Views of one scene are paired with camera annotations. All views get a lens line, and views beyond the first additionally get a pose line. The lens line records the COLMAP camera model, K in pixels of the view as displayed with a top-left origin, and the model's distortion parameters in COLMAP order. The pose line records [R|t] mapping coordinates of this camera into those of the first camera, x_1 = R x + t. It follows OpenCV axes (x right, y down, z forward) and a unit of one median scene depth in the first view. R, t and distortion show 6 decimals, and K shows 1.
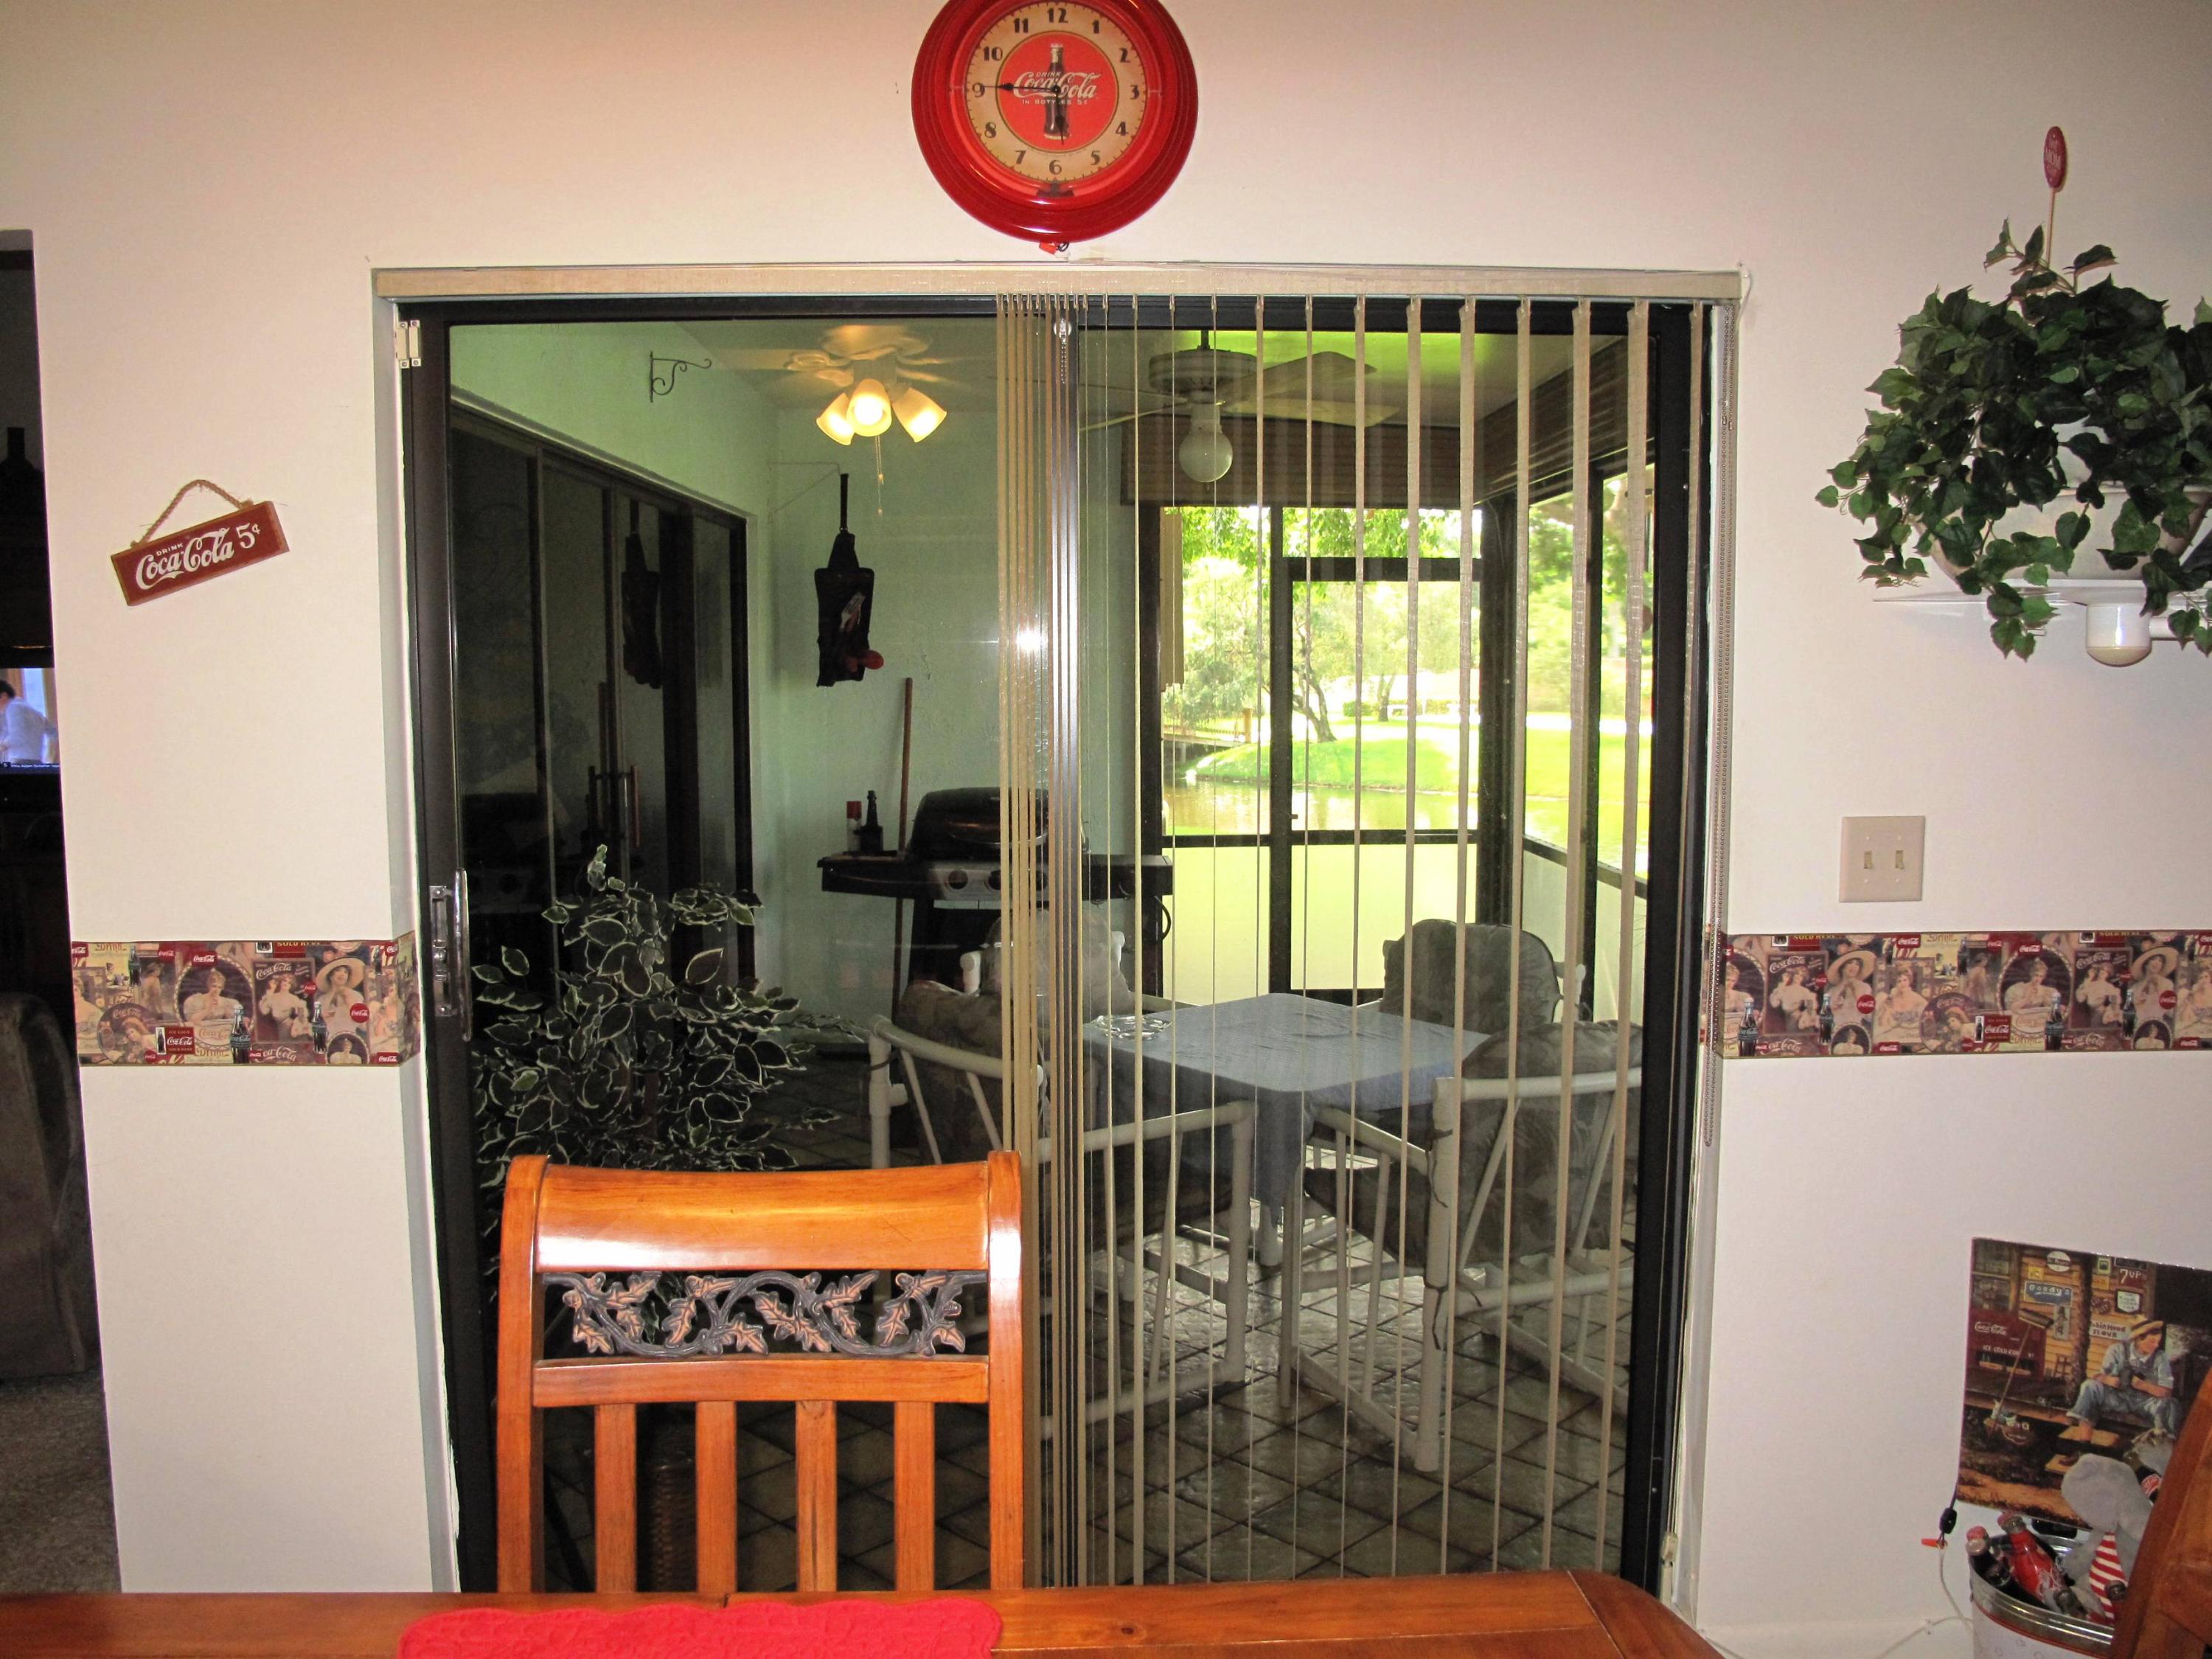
lens RADIAL K [[1855.9, 0, 1106.0], [0, 1855.9, 829.5], [0, 0, 1]] dist [-0.149595, 0.114139]
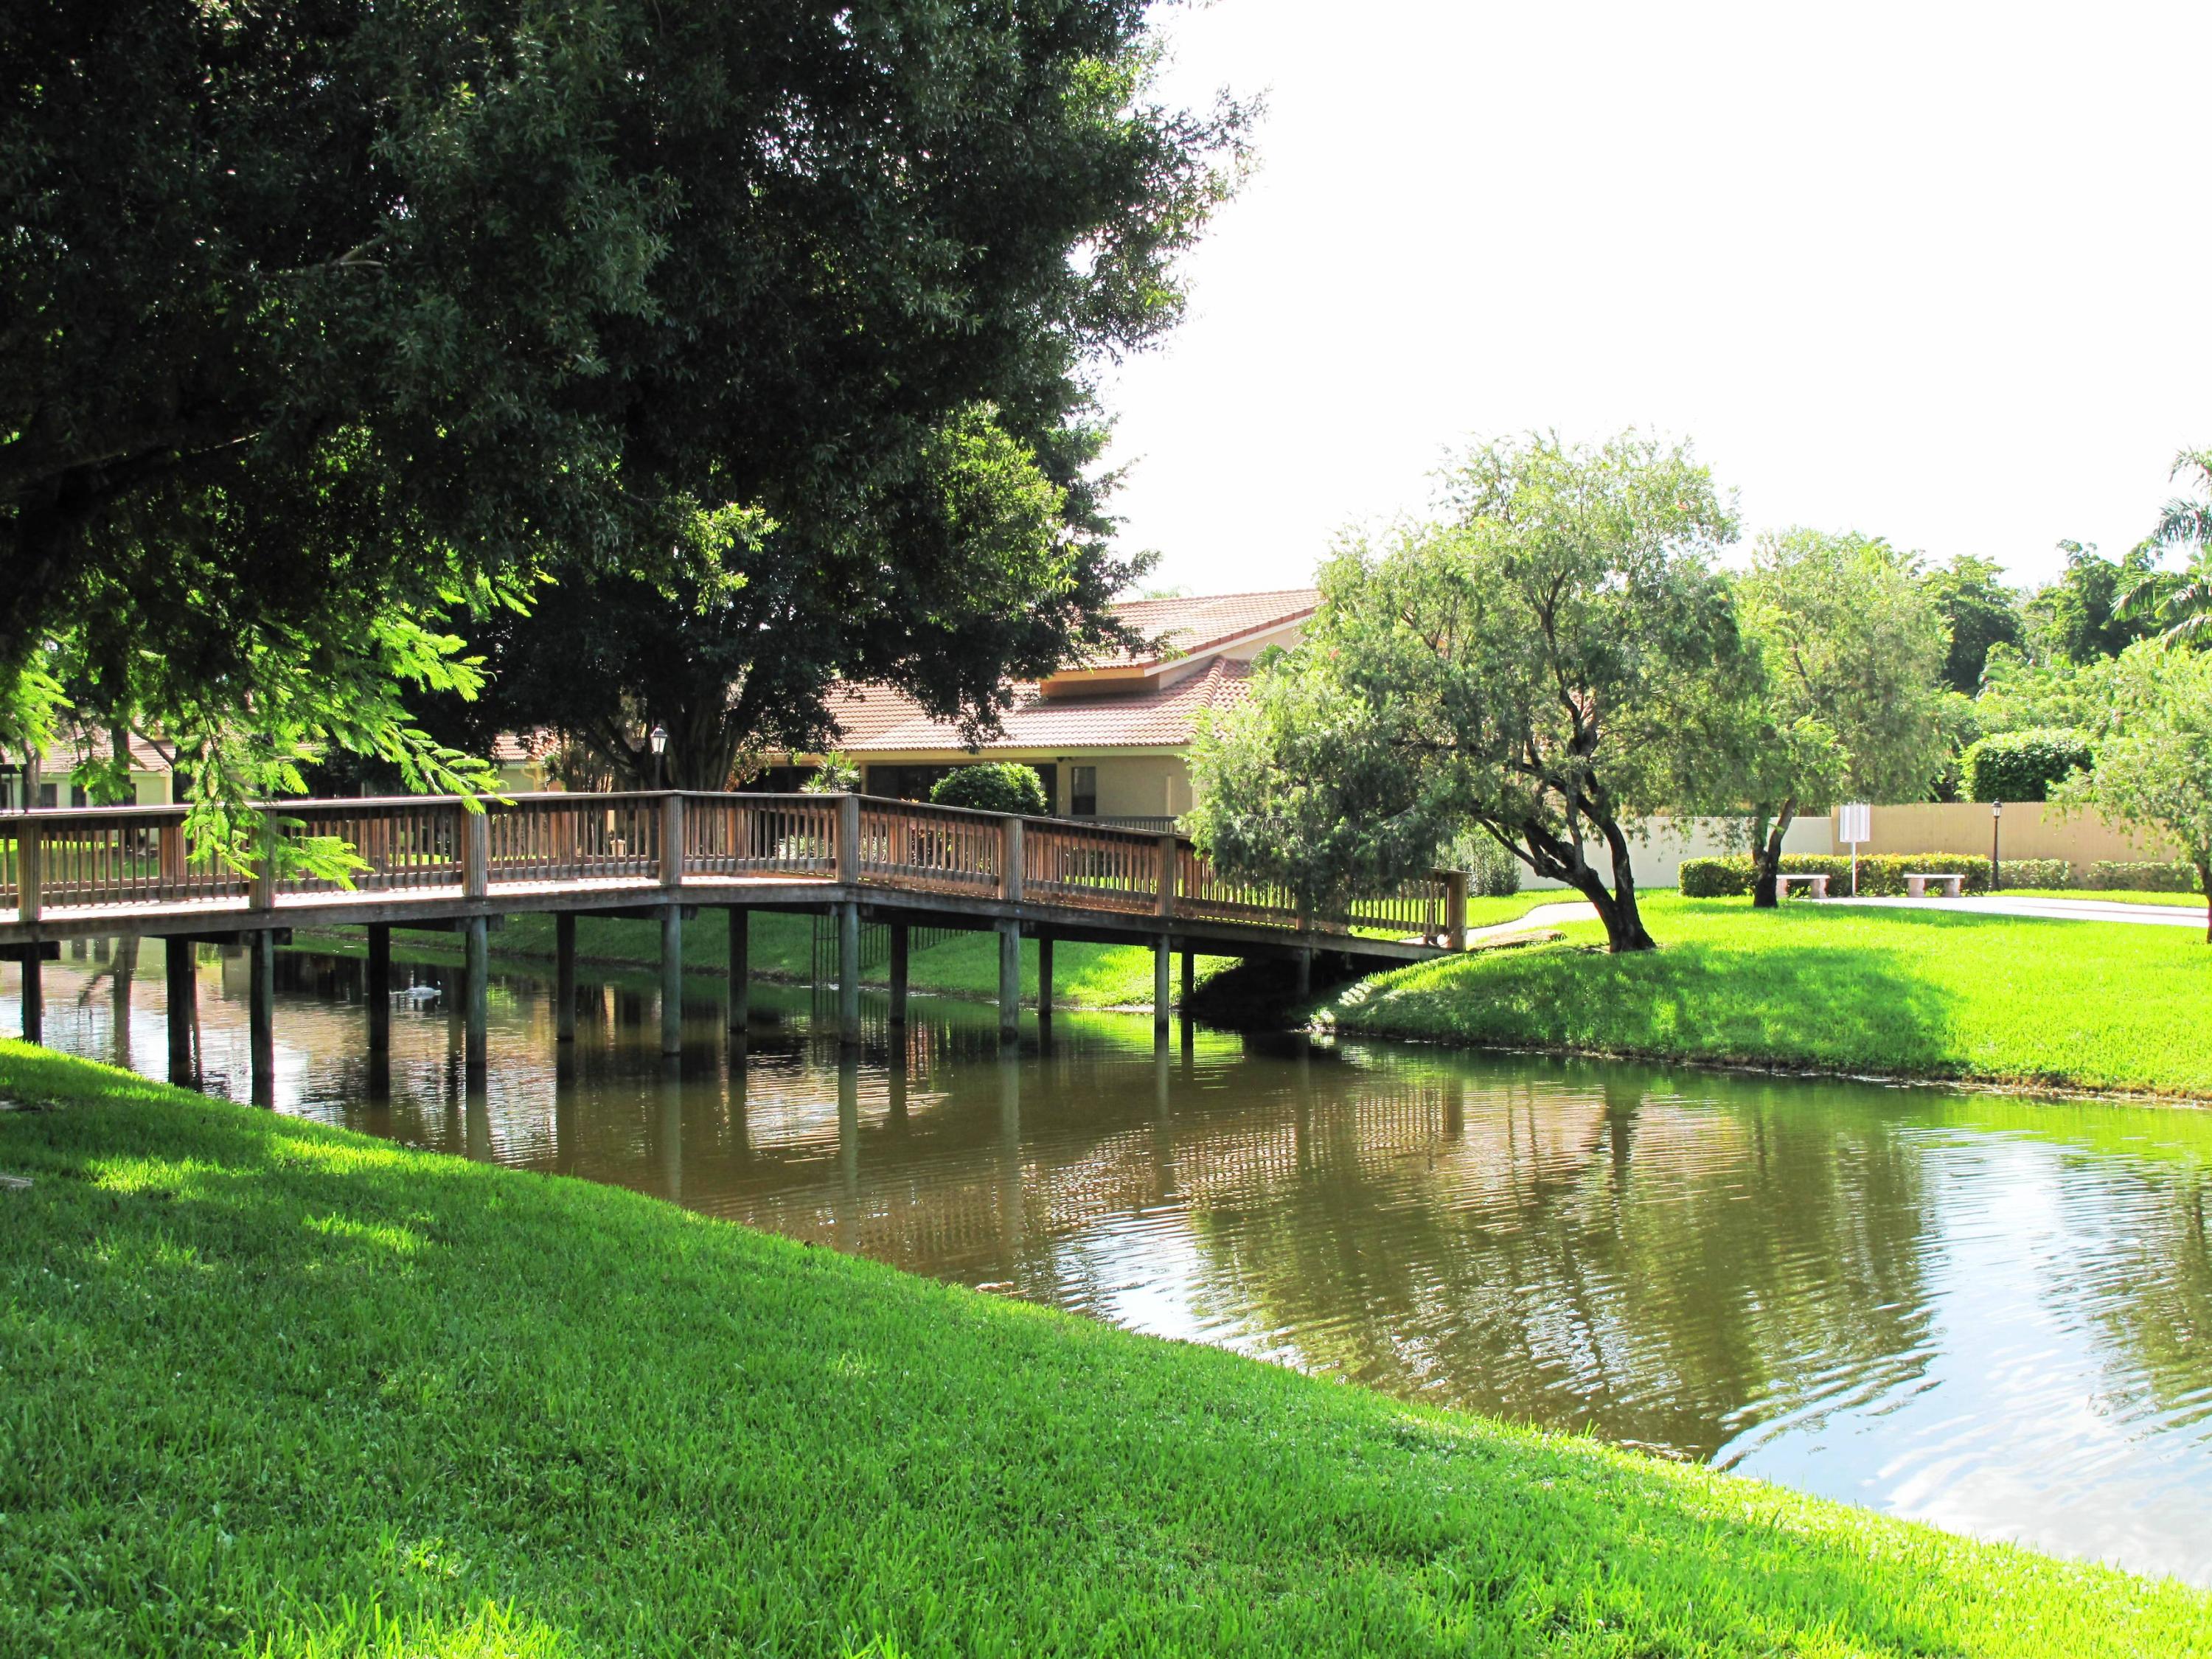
lens RADIAL K [[2878.0, 0, 1106.0], [0, 2878.0, 829.5], [0, 0, 1]] dist [-0.108163, 0.153047]
pose [[0.996825, 0.008585, -0.079157, 0.047065], [-0.015184, 0.996421, -0.083155, -0.017034], [0.078160, 0.084093, 0.993388, 0.306737]]
